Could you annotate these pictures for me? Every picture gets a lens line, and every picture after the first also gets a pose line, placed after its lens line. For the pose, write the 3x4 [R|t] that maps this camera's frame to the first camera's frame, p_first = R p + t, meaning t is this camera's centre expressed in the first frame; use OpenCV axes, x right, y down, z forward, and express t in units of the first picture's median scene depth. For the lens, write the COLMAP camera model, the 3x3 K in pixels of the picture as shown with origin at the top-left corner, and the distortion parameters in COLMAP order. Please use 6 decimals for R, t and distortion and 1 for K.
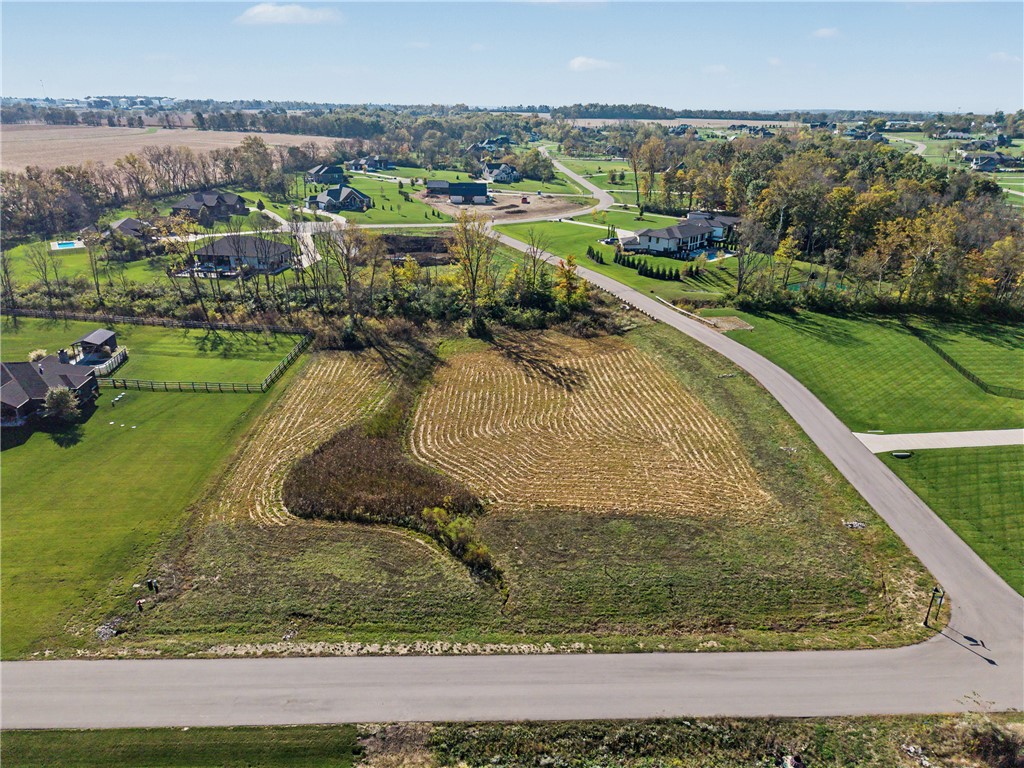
lens RADIAL K [[679.3, 0, 511.9], [0, 679.3, 387.6], [0, 0, 1]] dist [0.032779, -0.033399]
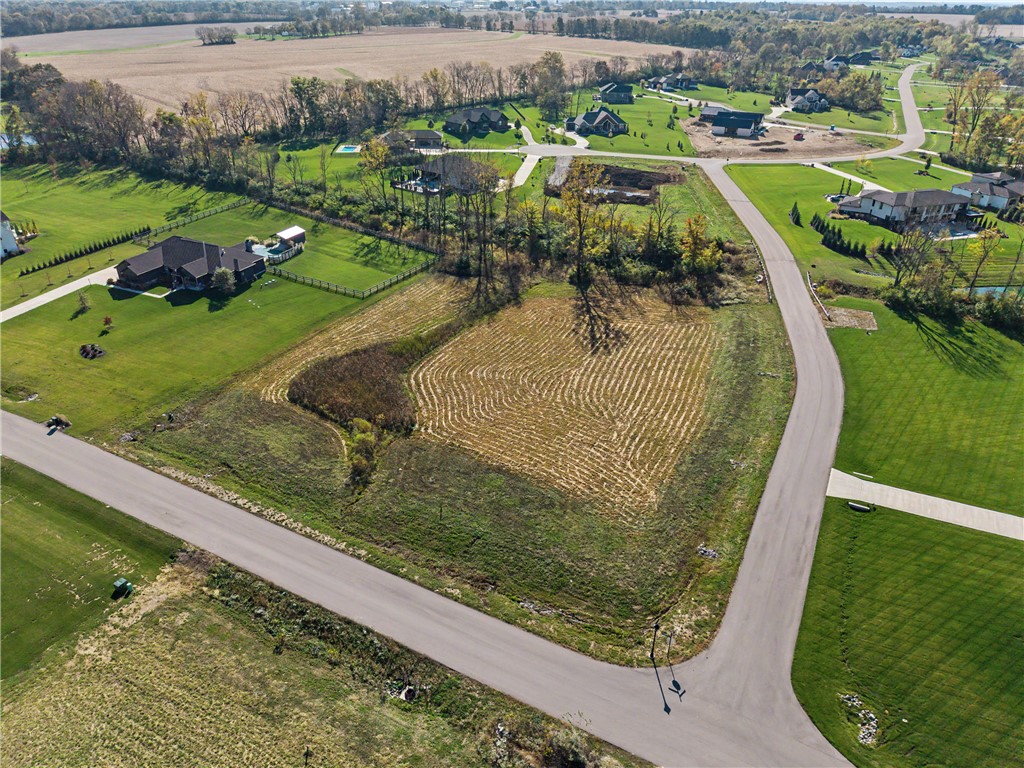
lens RADIAL K [[679.3, 0, 511.6], [0, 679.3, 385.8], [0, 0, 1]] dist [0.032779, -0.033399]
pose [[0.868629, 0.242490, -0.432068, 0.443521], [-0.188744, 0.968243, 0.163956, -0.094852], [0.458104, -0.060866, 0.886812, 0.024278]]
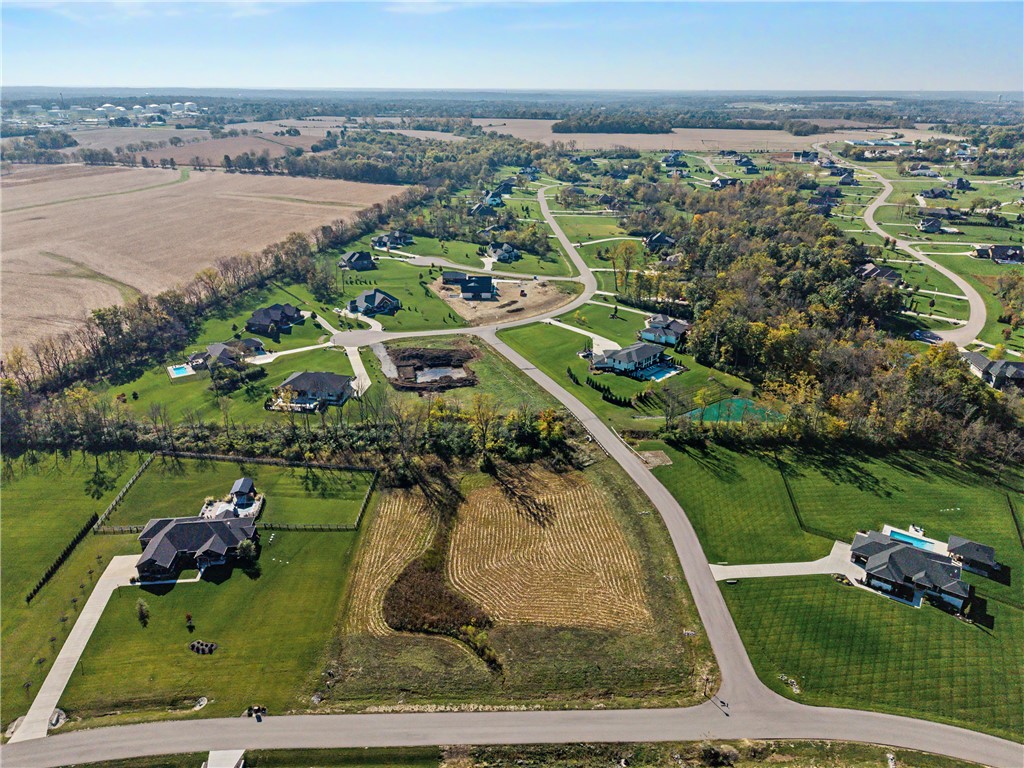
lens RADIAL K [[679.3, 0, 511.6], [0, 679.3, 388.1], [0, 0, 1]] dist [0.032779, -0.033399]
pose [[0.999966, -0.004249, -0.007086, 0.019886], [0.004420, 0.999694, 0.024341, -0.372802], [0.006980, -0.024372, 0.999679, -0.618881]]
